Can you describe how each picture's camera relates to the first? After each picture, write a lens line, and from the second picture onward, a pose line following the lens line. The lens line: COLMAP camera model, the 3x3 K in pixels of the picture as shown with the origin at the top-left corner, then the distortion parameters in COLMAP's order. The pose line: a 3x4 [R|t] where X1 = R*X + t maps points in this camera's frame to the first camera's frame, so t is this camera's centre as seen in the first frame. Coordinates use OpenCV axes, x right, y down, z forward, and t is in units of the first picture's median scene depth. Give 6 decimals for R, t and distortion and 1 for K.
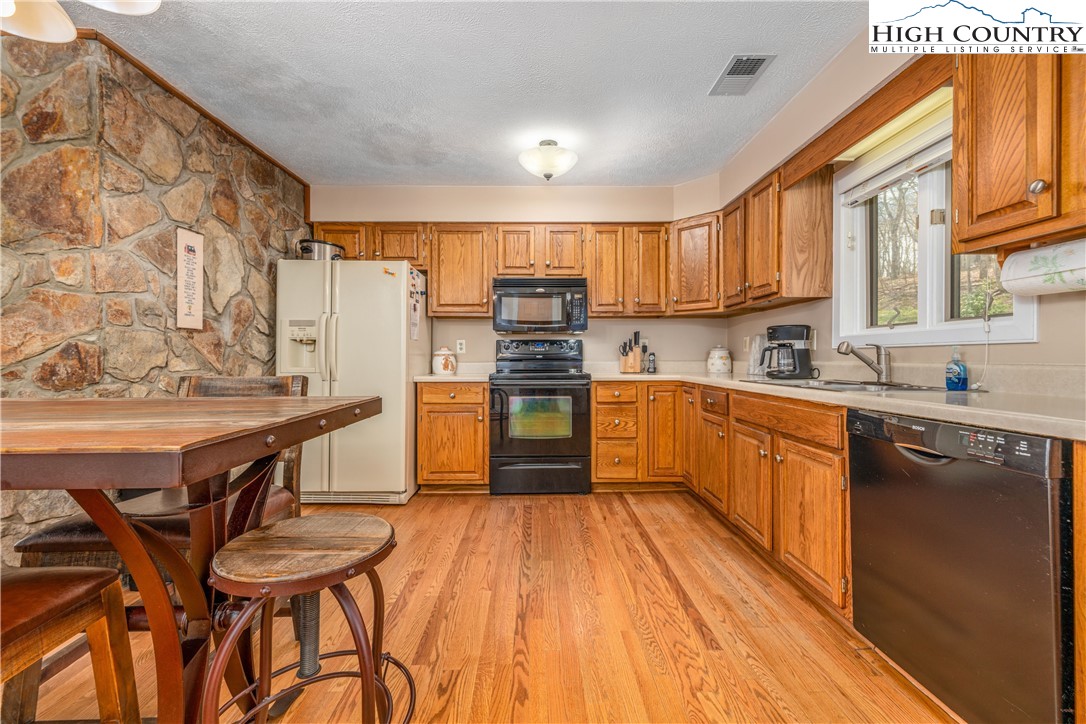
lens RADIAL K [[428.2, 0, 543.0], [0, 428.2, 362.0], [0, 0, 1]] dist [-0.000050, 0.000177]
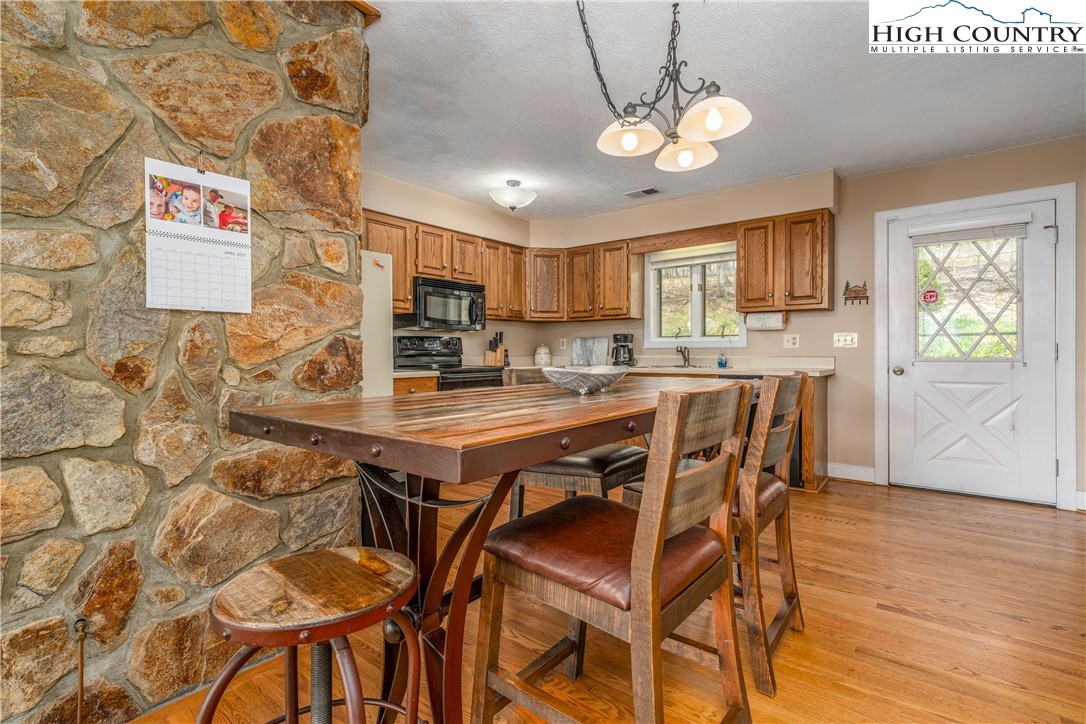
lens RADIAL K [[502.6, 0, 543.0], [0, 502.6, 362.0], [0, 0, 1]] dist [0.000003, -0.000047]
pose [[0.638211, -0.013737, 0.769739, -1.629549], [0.008112, 0.999905, 0.011119, -0.001115], [-0.769819, -0.000852, 0.638262, -0.002749]]
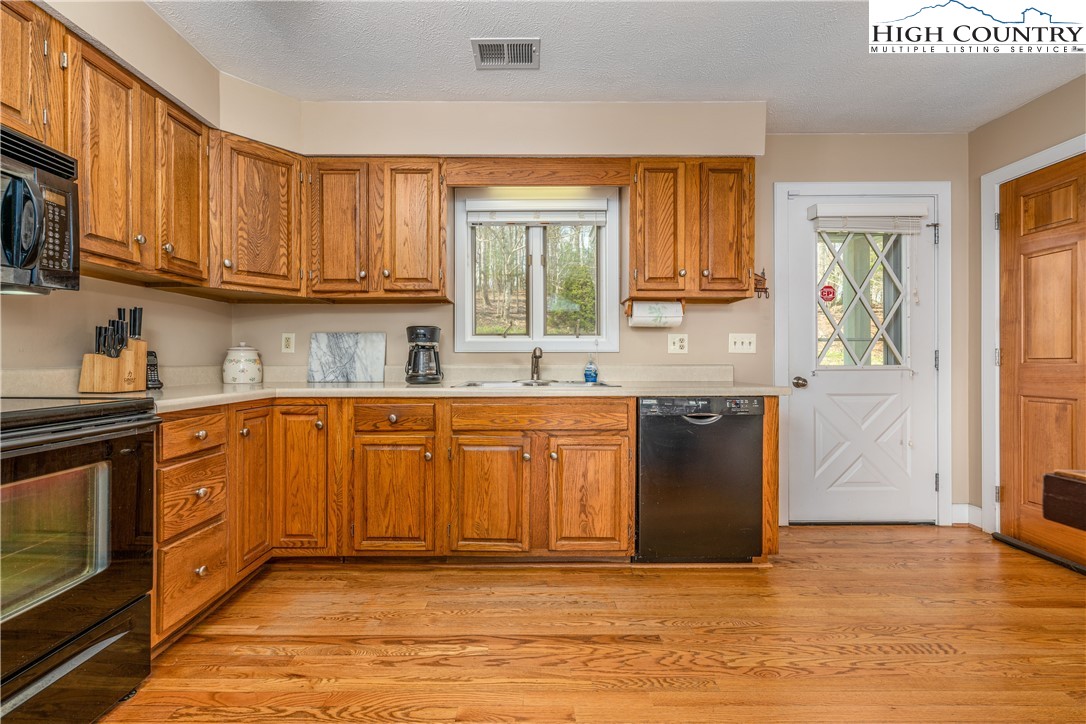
lens RADIAL K [[441.8, 0, 530.3], [0, 441.8, 363.5], [0, 0, 1]] dist [-0.001021, 0.000182]
pose [[0.021804, -0.004563, 0.999752, -0.571057], [0.010758, 0.999933, 0.004329, -0.008276], [-0.999704, 0.010661, 0.021851, 1.082439]]
